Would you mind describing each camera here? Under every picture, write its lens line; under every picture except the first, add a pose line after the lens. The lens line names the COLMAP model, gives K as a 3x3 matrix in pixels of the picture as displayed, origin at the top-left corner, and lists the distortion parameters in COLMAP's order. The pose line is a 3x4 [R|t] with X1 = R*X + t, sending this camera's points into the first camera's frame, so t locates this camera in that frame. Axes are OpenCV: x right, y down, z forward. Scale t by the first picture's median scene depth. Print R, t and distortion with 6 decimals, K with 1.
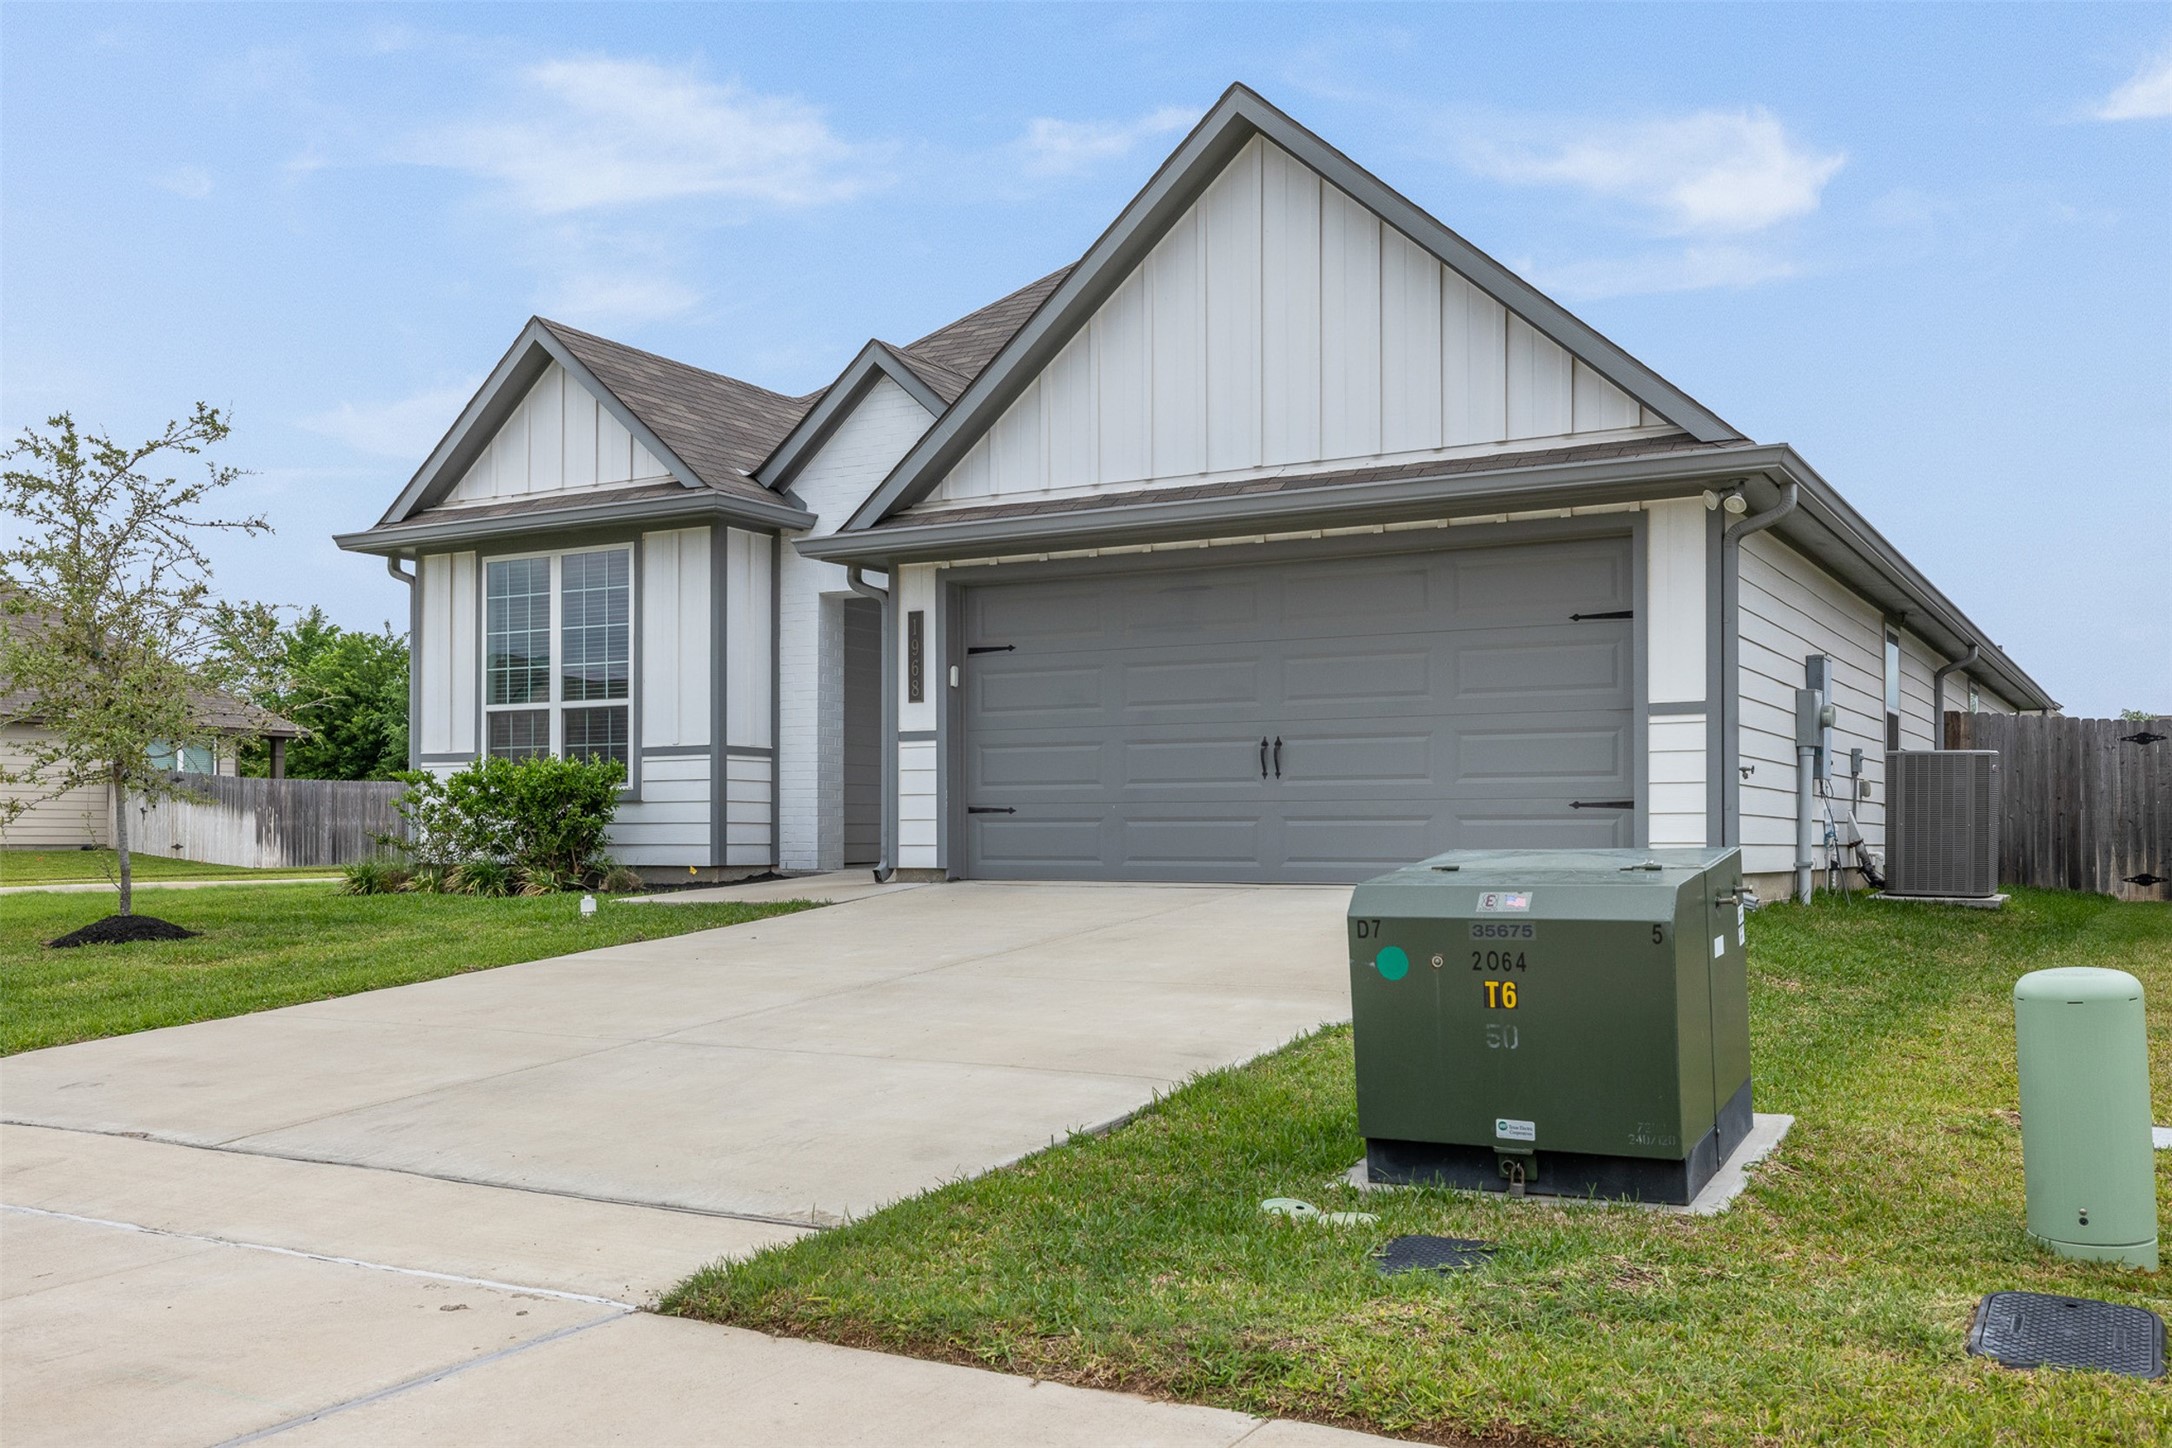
lens RADIAL K [[1960.2, 0, 1069.6], [0, 1960.2, 819.7], [0, 0, 1]] dist [0.015227, -0.001097]
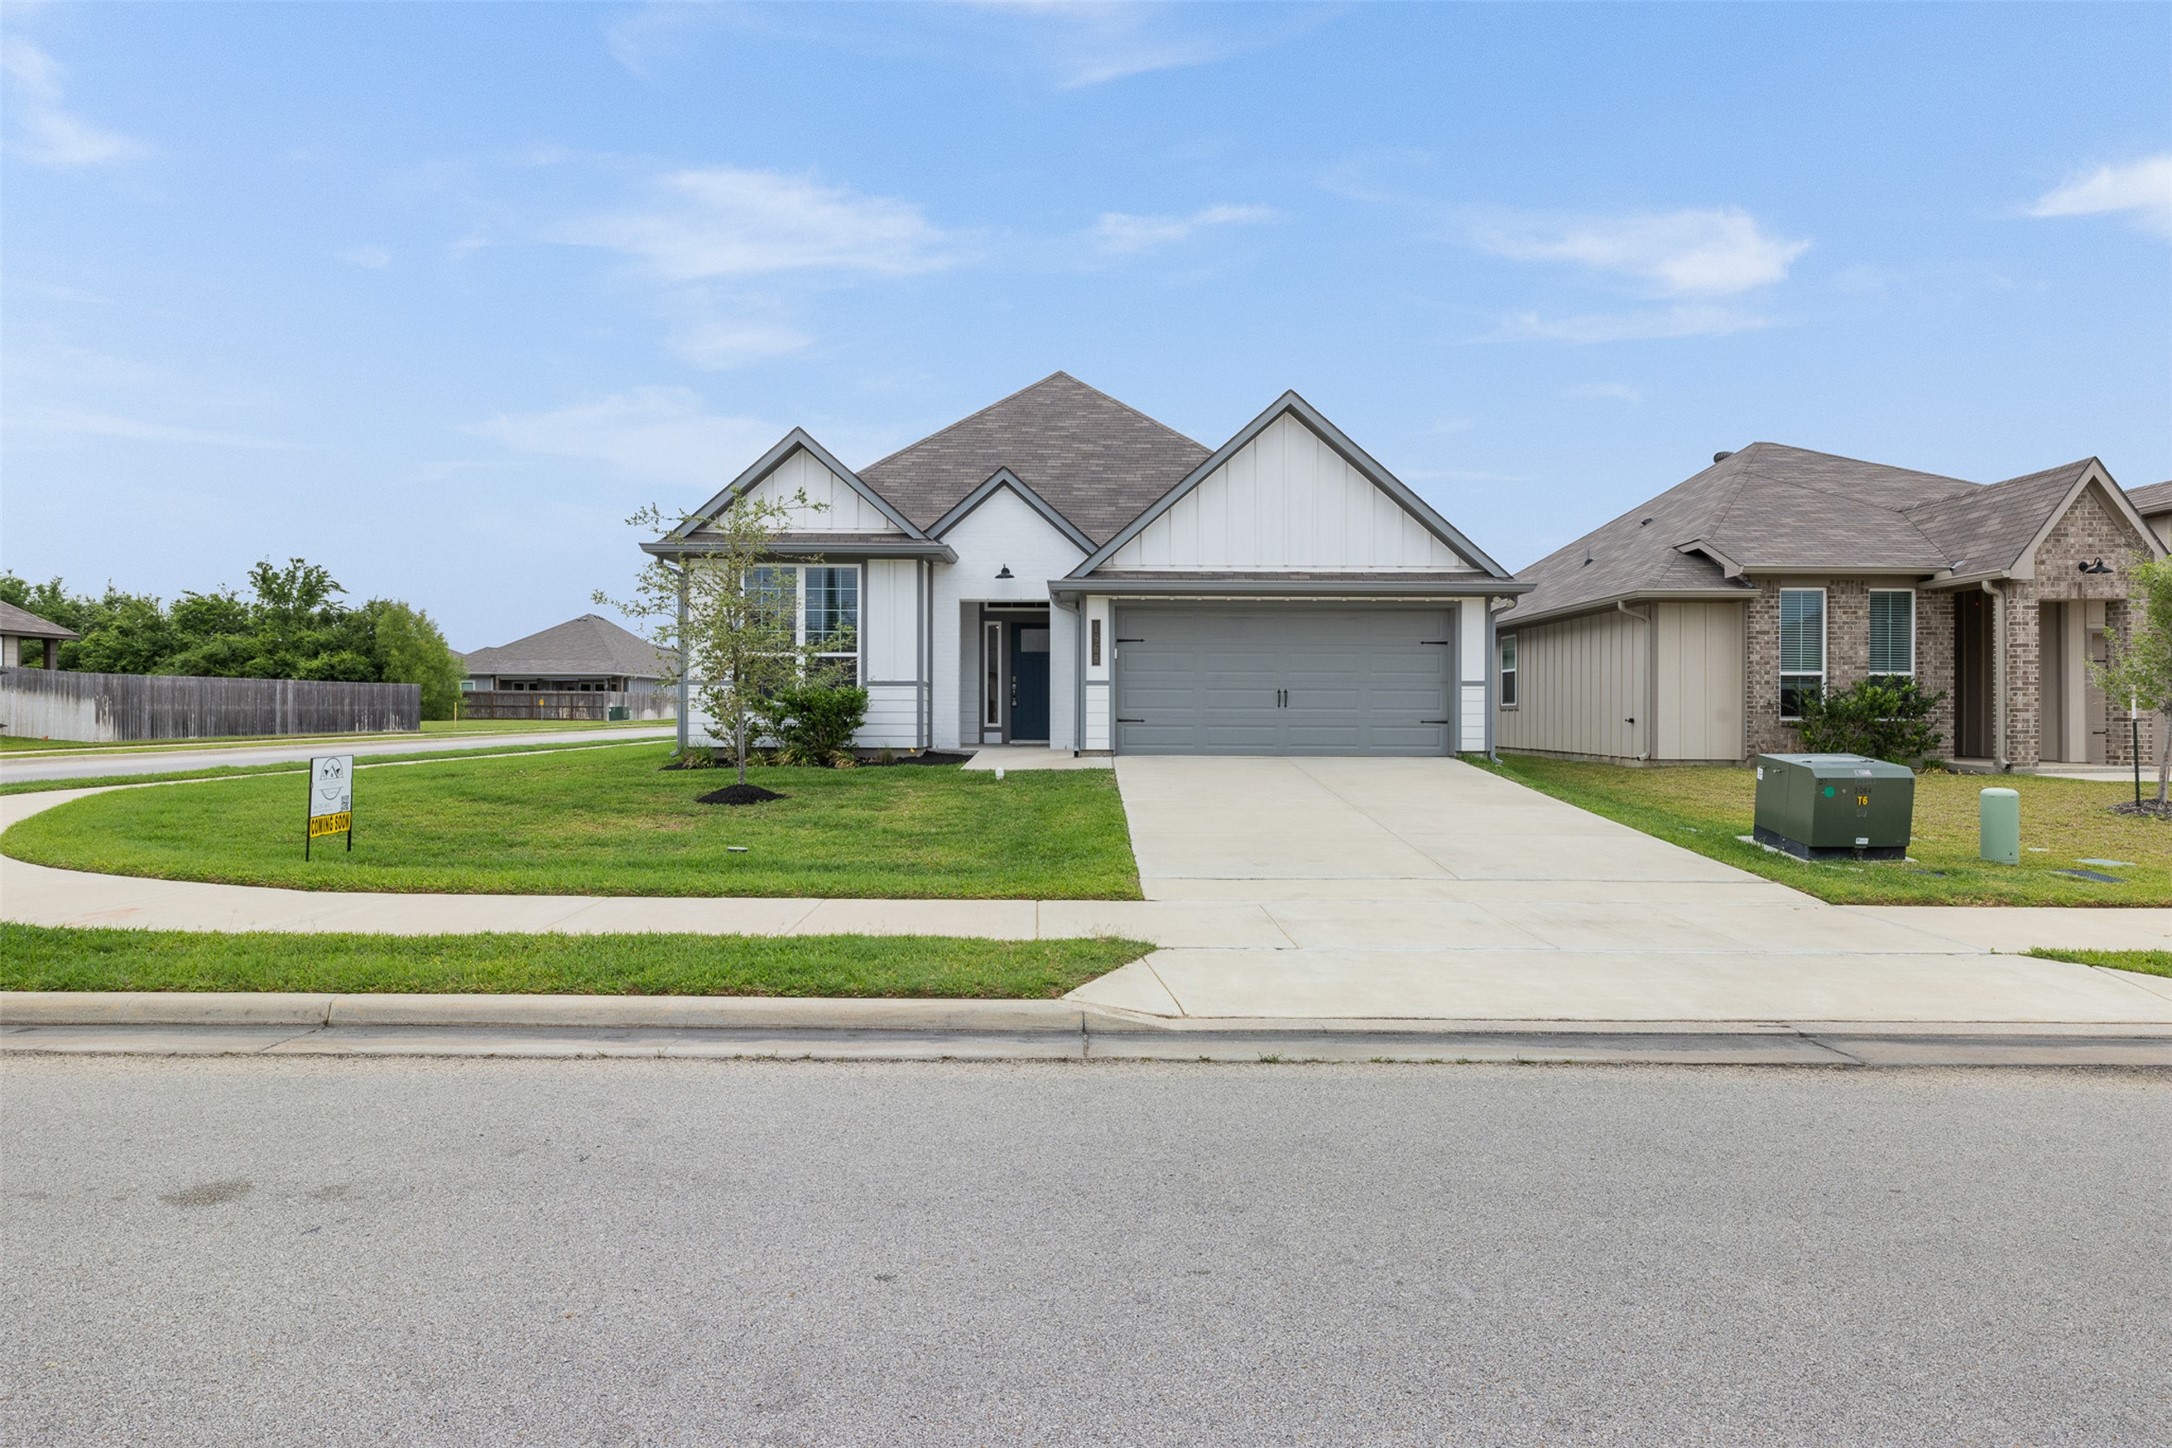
lens RADIAL K [[1173.4, 0, 1087.1], [0, 1173.4, 725.2], [0, 0, 1]] dist [0.001666, -0.000086]
pose [[0.865479, 0.000513, 0.500944, -0.586442], [-0.010661, 0.999792, 0.017395, -0.017755], [-0.500831, -0.020396, 0.865305, -0.016352]]
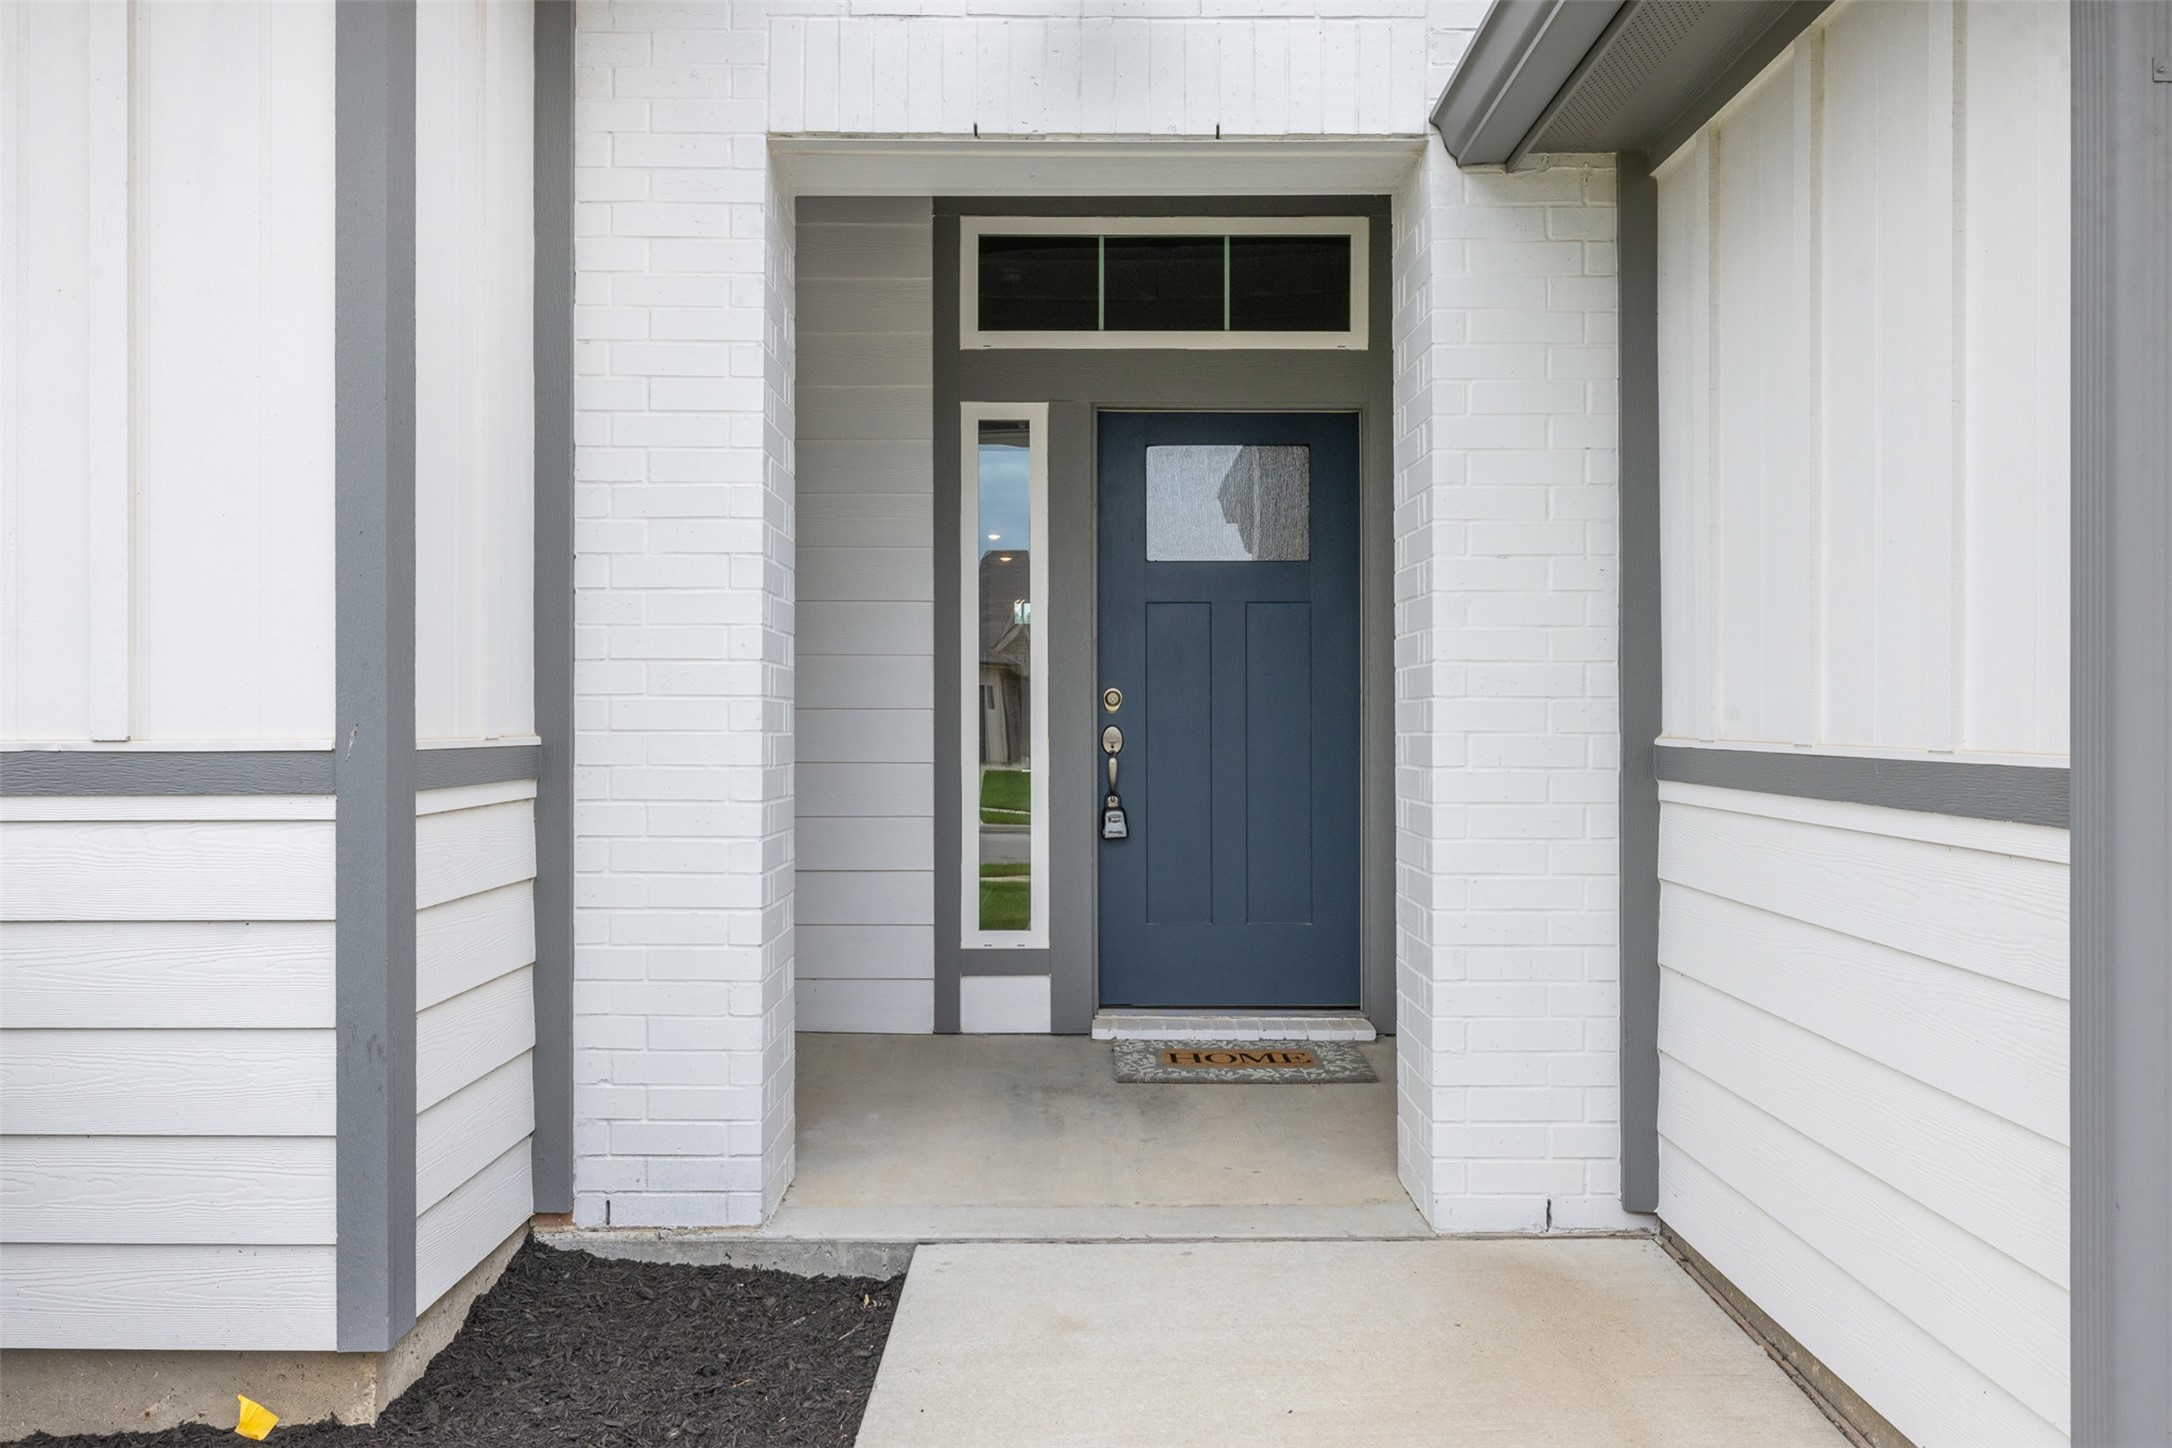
lens RADIAL K [[1575.5, 0, 1093.6], [0, 1575.5, 718.9], [0, 0, 1]] dist [-0.005655, -0.000992]
pose [[0.869675, 0.001403, 0.493622, -0.194759], [-0.004402, 0.999978, 0.004914, -0.042076], [-0.493605, -0.006447, 0.869662, 0.817996]]
